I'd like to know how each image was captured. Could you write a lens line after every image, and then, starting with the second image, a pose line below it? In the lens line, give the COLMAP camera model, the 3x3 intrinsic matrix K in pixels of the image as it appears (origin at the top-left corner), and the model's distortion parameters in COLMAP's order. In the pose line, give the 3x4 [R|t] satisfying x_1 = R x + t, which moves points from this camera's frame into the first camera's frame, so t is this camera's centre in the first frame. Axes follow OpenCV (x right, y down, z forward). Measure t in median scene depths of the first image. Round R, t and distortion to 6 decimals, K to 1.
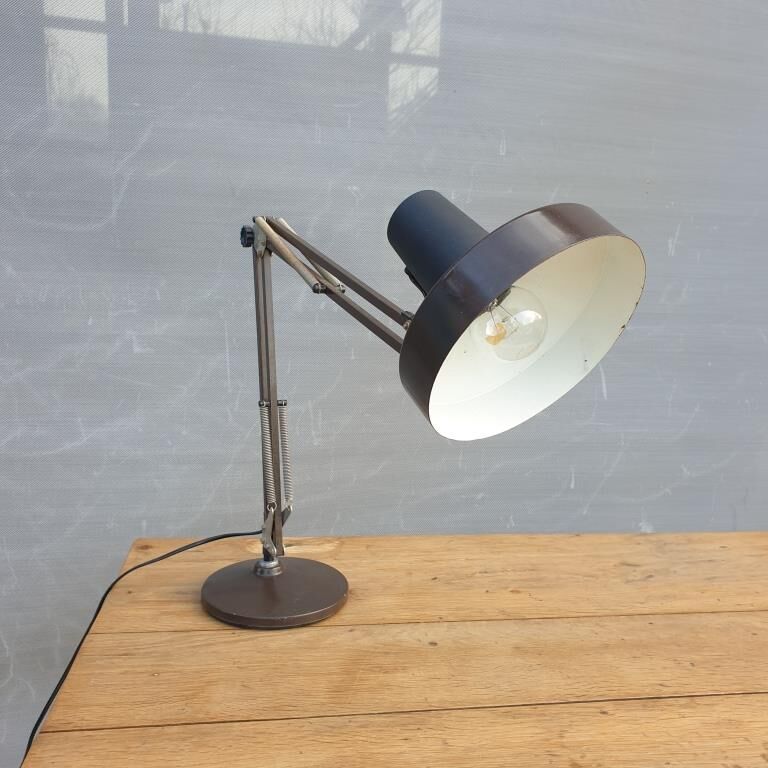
lens RADIAL K [[812.0, 0, 391.6], [0, 812.0, 381.5], [0, 0, 1]] dist [0.012206, -0.036058]
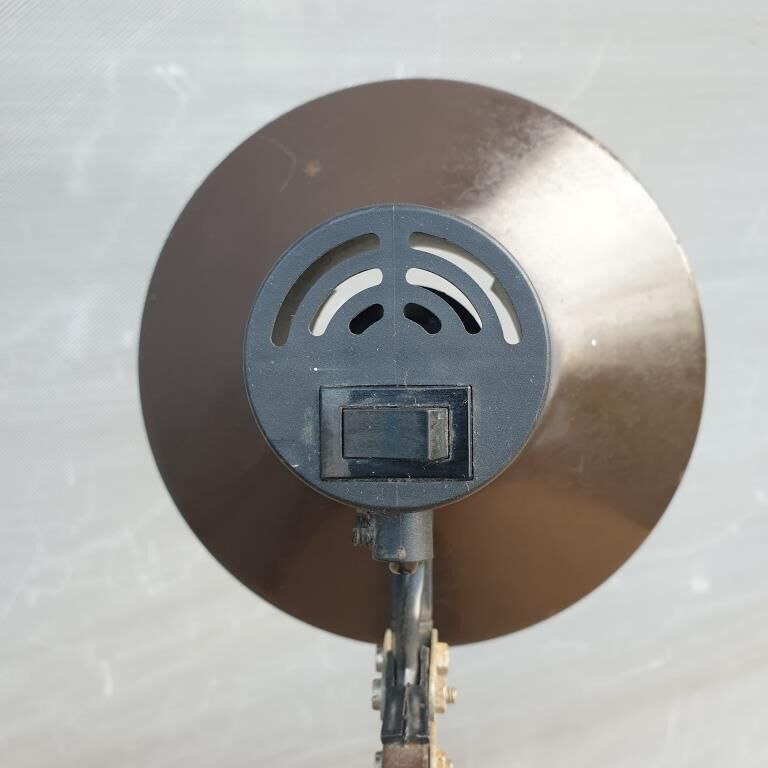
lens RADIAL K [[821.3, 0, 385.1], [0, 821.3, 368.9], [0, 0, 1]] dist [-0.005509, -0.037816]
pose [[0.989288, -0.079022, 0.122739, -0.002181], [0.048597, 0.971132, 0.233540, -0.217623], [-0.137651, -0.225074, 0.964569, 0.651197]]
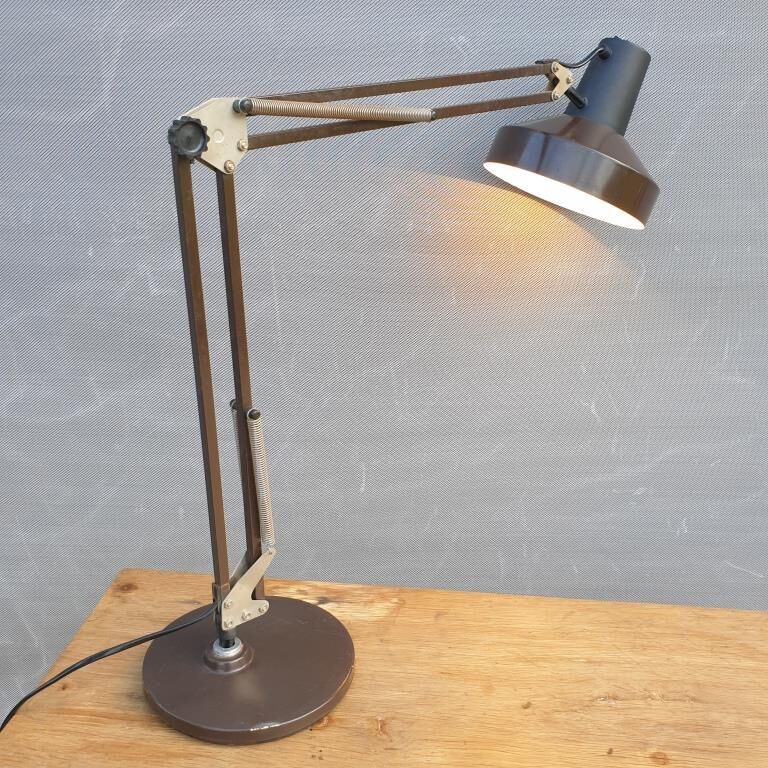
lens RADIAL K [[804.7, 0, 387.5], [0, 804.7, 388.3], [0, 0, 1]] dist [0.012504, -0.011005]
pose [[0.971965, 0.054255, -0.228780, 0.071919], [-0.013965, 0.984617, 0.174169, -0.094594], [0.234710, -0.166092, 0.957771, 0.394874]]
